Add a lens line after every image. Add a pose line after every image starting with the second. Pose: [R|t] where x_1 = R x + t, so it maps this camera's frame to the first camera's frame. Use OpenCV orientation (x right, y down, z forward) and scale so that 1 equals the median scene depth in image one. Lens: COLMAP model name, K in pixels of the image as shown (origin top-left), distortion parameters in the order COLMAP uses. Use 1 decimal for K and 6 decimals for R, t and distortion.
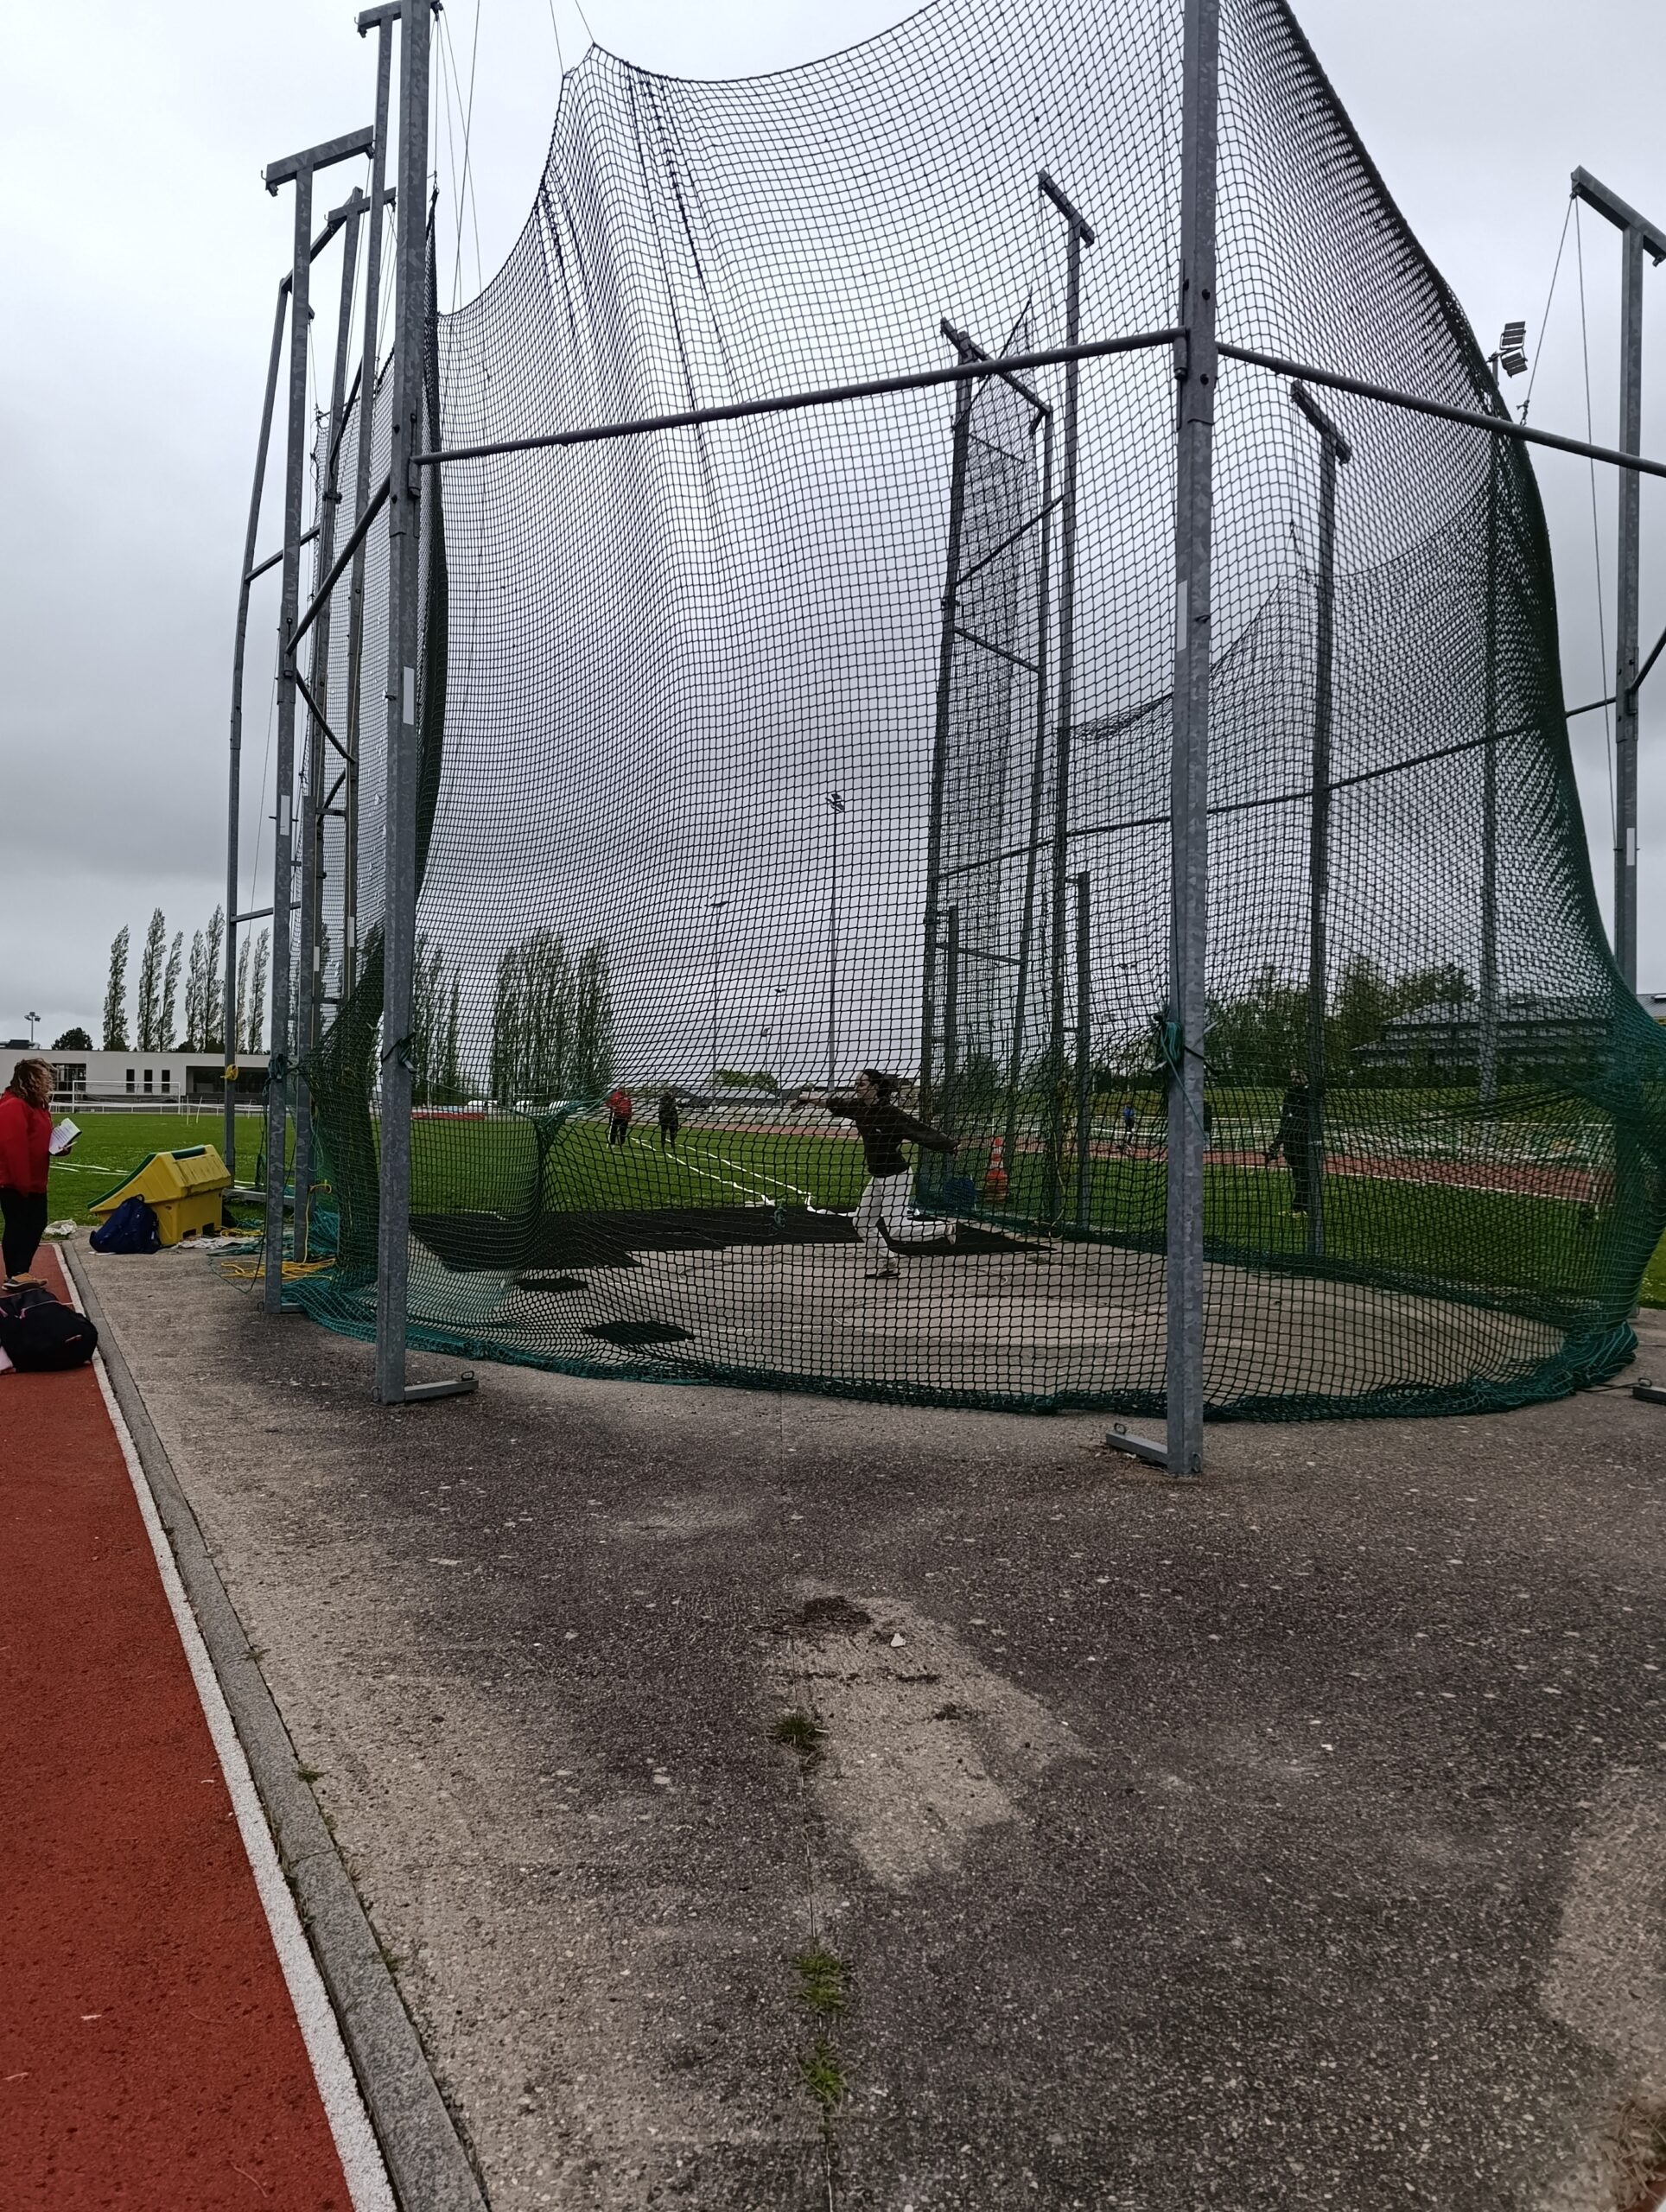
lens RADIAL K [[1480.0, 0, 832.1], [0, 1480.0, 1108.1], [0, 0, 1]] dist [0.019673, -0.010960]
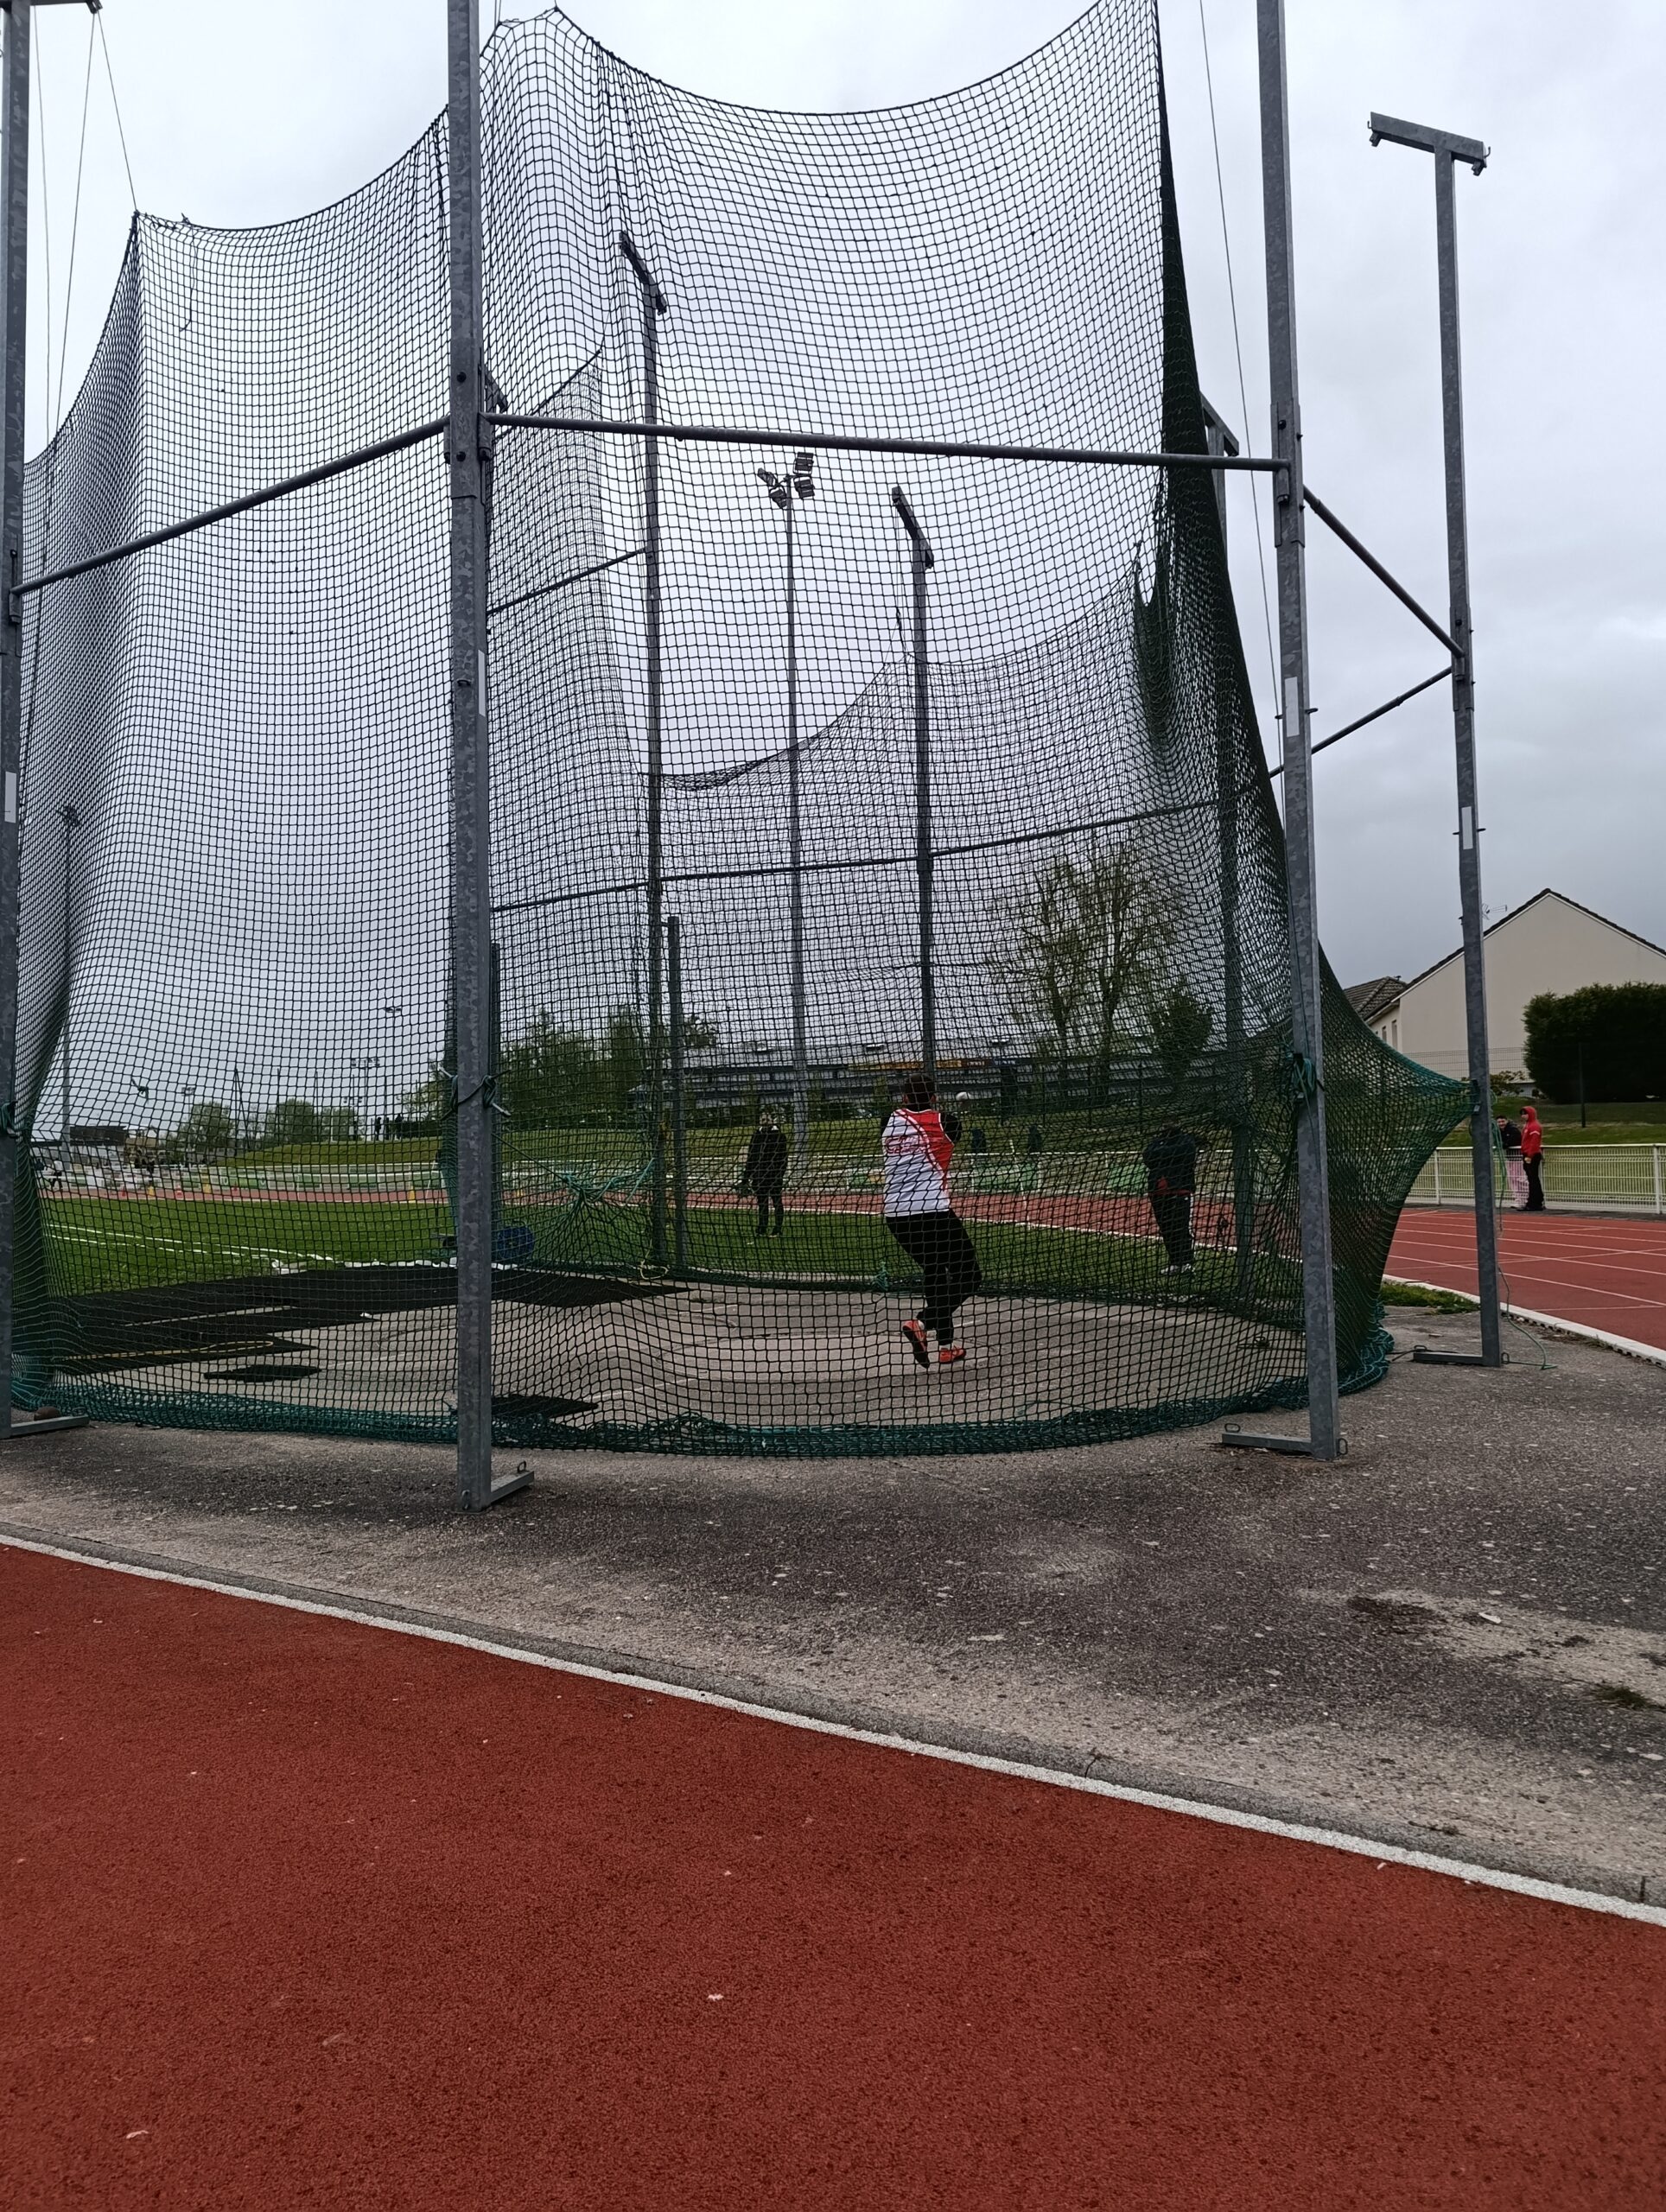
lens RADIAL K [[1480.0, 0, 829.0], [0, 1480.0, 1096.5], [0, 0, 1]] dist [0.019673, -0.010960]
pose [[0.870707, -0.008661, 0.491725, -0.867738], [0.027273, 0.999157, -0.030696, -0.008420], [-0.491045, 0.040138, 0.870209, 0.245170]]
